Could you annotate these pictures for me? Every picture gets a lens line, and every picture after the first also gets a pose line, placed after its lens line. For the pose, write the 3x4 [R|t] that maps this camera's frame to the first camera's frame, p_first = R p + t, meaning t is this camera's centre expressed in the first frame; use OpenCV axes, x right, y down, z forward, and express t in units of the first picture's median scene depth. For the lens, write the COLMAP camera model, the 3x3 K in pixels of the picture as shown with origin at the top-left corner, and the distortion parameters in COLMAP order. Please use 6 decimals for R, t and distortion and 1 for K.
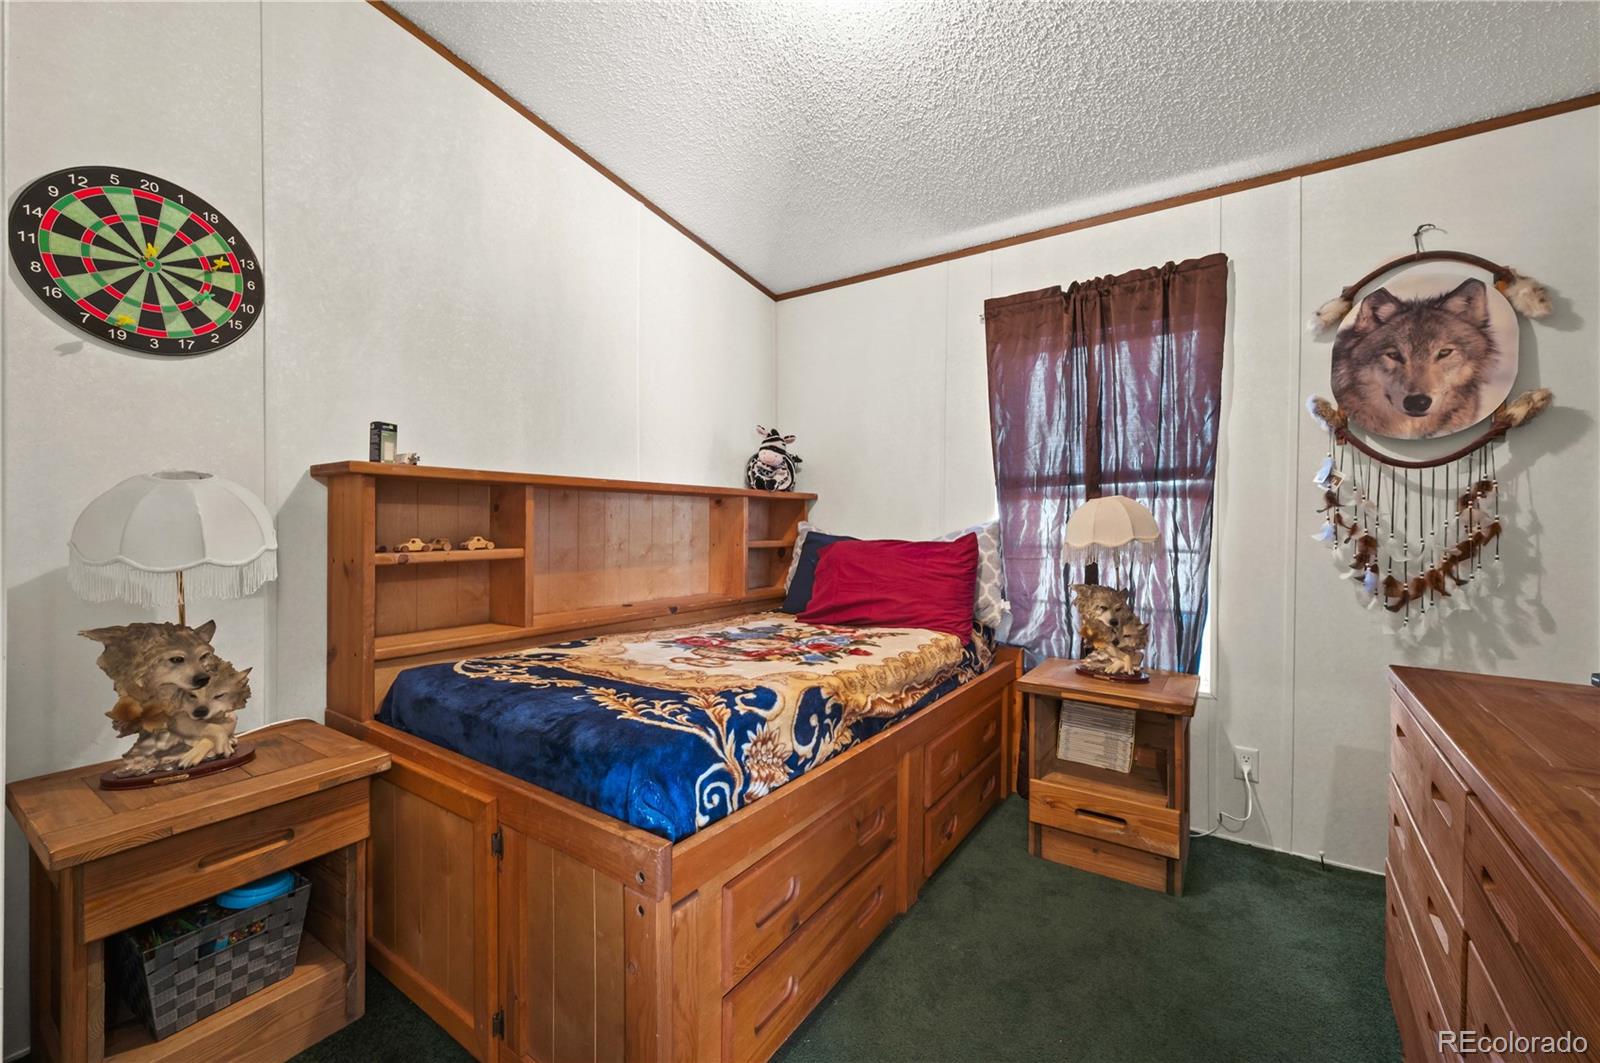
lens RADIAL K [[646.4, 0, 803.5], [0, 646.4, 518.5], [0, 0, 1]] dist [-0.000230, -0.000050]
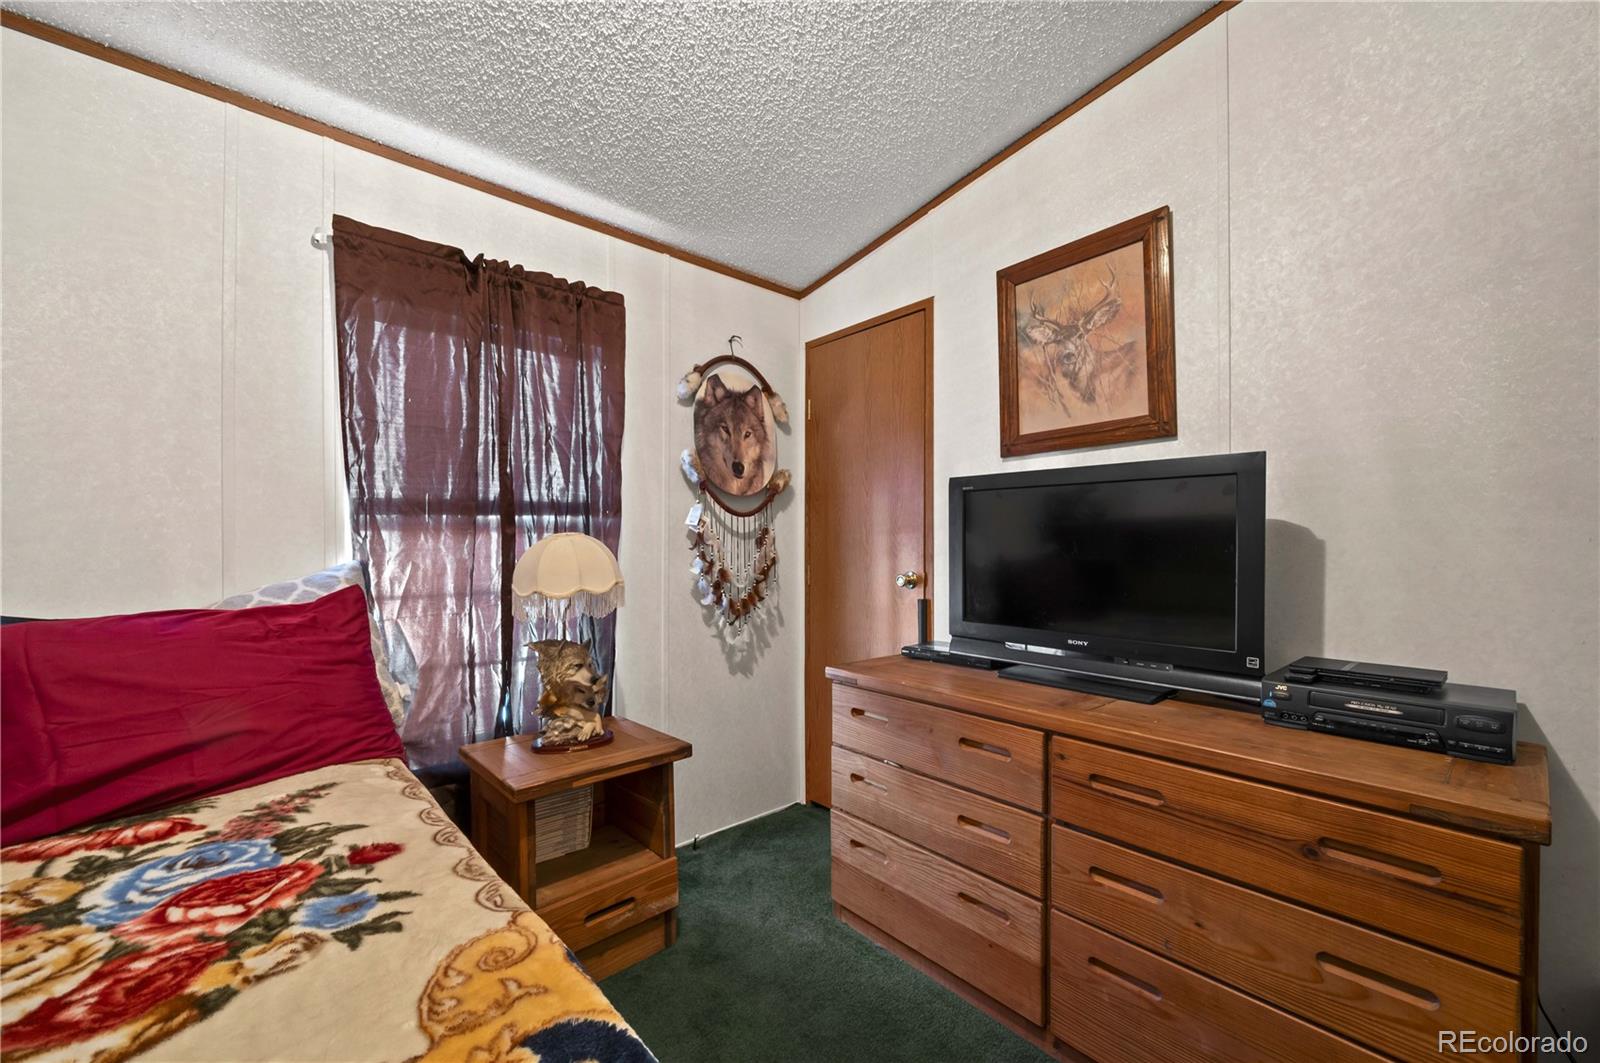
lens RADIAL K [[629.6, 0, 799.5], [0, 629.6, 539.9], [0, 0, 1]] dist [-0.000346, -0.000200]
pose [[0.229816, 0.003517, 0.973228, -0.285316], [-0.000304, 0.999994, -0.003542, -0.024218], [-0.973234, 0.000518, 0.229816, 0.562385]]
